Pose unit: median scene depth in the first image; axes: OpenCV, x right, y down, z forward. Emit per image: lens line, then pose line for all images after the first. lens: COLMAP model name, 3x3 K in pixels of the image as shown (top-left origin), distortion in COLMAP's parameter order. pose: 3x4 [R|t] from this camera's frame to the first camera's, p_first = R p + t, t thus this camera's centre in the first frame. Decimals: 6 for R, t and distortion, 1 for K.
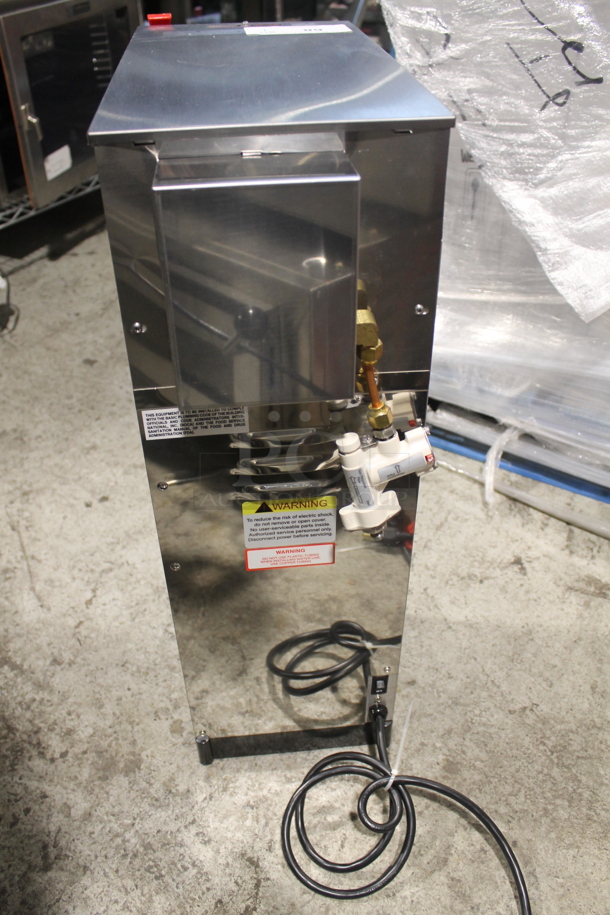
lens RADIAL K [[773.2, 0, 307.1], [0, 773.2, 457.8], [0, 0, 1]] dist [-0.144159, 0.099396]
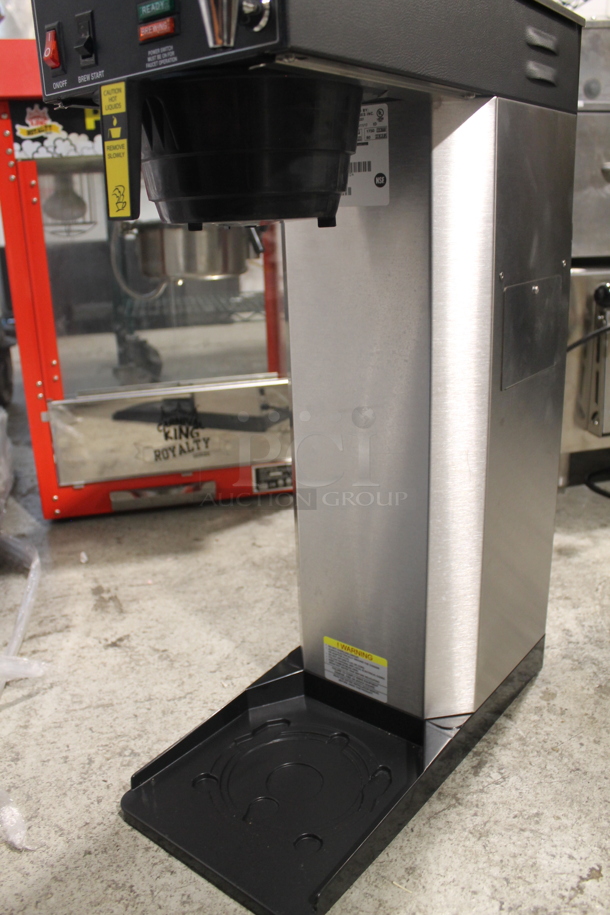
lens RADIAL K [[773.2, 0, 314.8], [0, 773.2, 454.6], [0, 0, 1]] dist [-0.144159, 0.099396]
pose [[-0.720178, -0.181860, 0.669530, -0.535708], [0.457835, 0.600503, 0.655579, -0.566982], [-0.521278, 0.778668, -0.349207, 1.248074]]
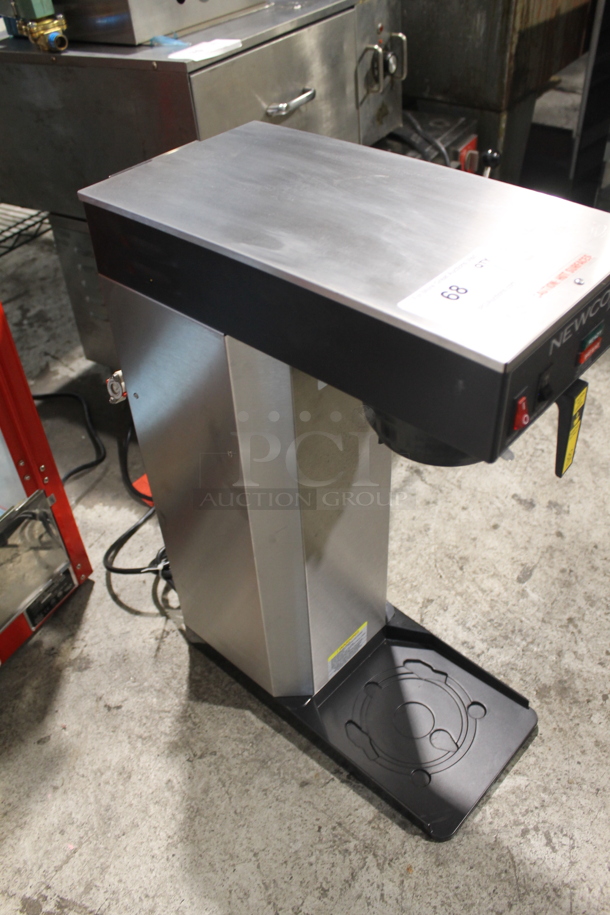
lens RADIAL K [[773.2, 0, 304.5], [0, 773.2, 455.1], [0, 0, 1]] dist [-0.144159, 0.099396]
pose [[-0.997997, 0.059244, 0.022192, 0.092826], [0.032570, 0.180414, 0.983051, -0.812815], [0.054236, 0.981805, -0.181982, 0.793244]]
